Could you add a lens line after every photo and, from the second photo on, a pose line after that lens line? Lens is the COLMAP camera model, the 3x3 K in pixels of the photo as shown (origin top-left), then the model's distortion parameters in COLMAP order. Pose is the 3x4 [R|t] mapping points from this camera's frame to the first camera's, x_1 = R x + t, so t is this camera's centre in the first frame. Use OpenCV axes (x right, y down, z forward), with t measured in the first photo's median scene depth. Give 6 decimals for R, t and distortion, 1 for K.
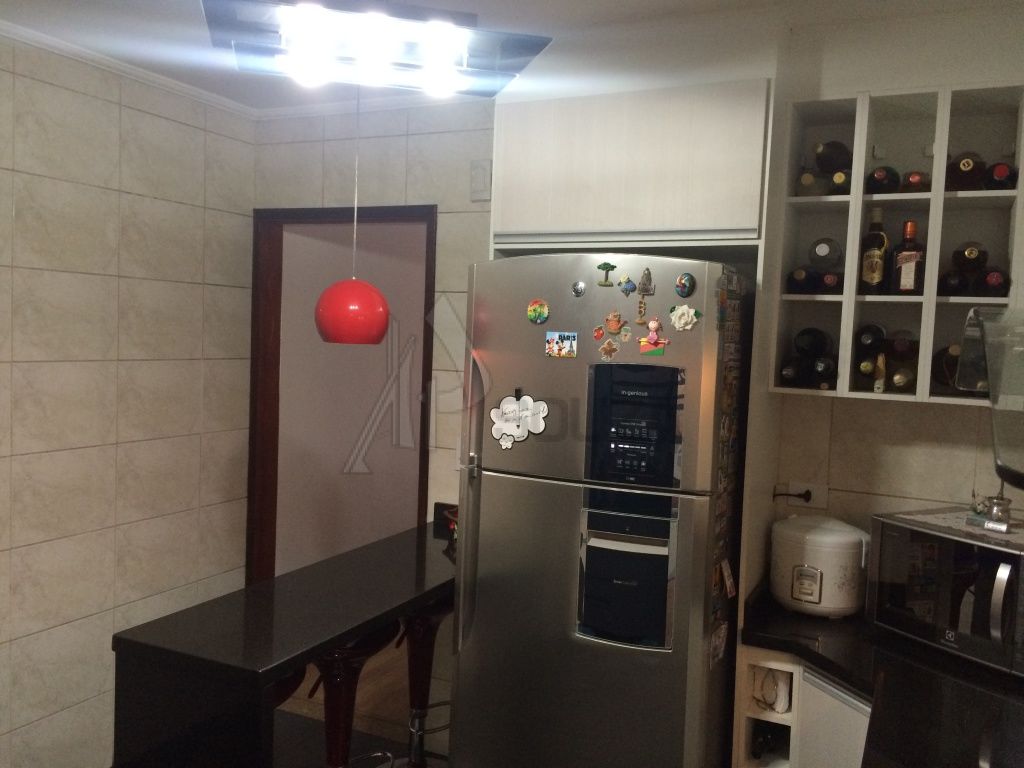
lens RADIAL K [[881.9, 0, 512.0], [0, 881.9, 384.0], [0, 0, 1]] dist [0.102449, -0.136040]
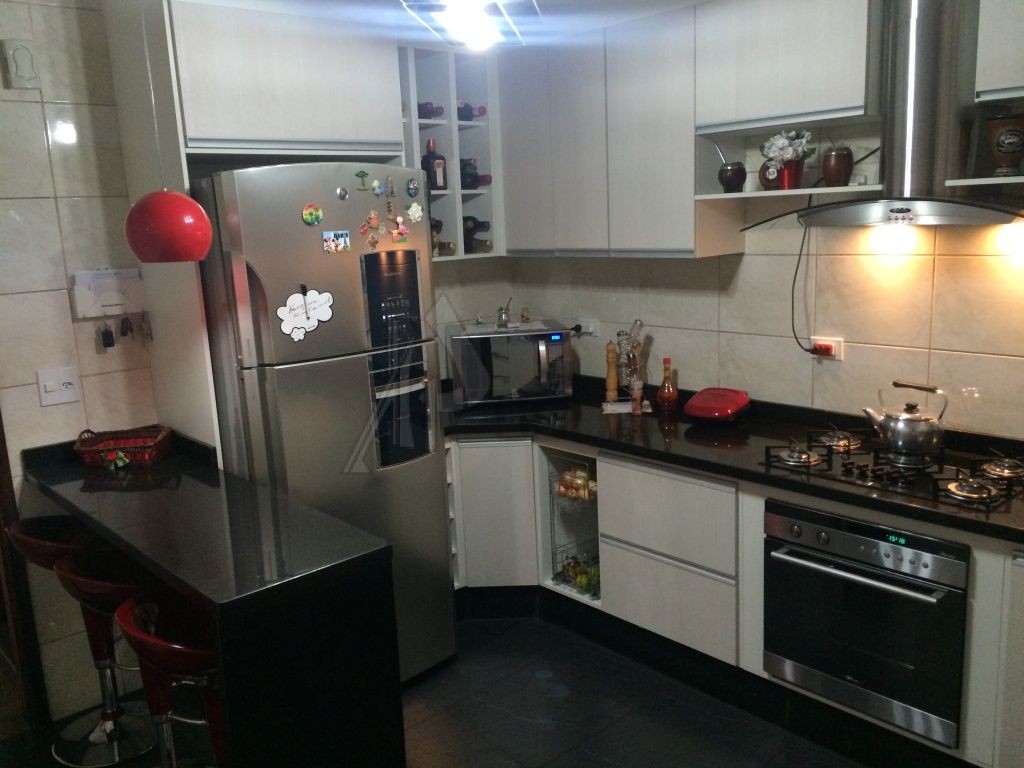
lens RADIAL K [[881.9, 0, 512.0], [0, 881.9, 384.0], [0, 0, 1]] dist [0.102449, -0.136040]
pose [[0.365807, -0.233819, 0.900841, -0.976803], [0.109286, 0.972022, 0.207916, -0.081157], [-0.924252, 0.022392, 0.381126, 0.333755]]
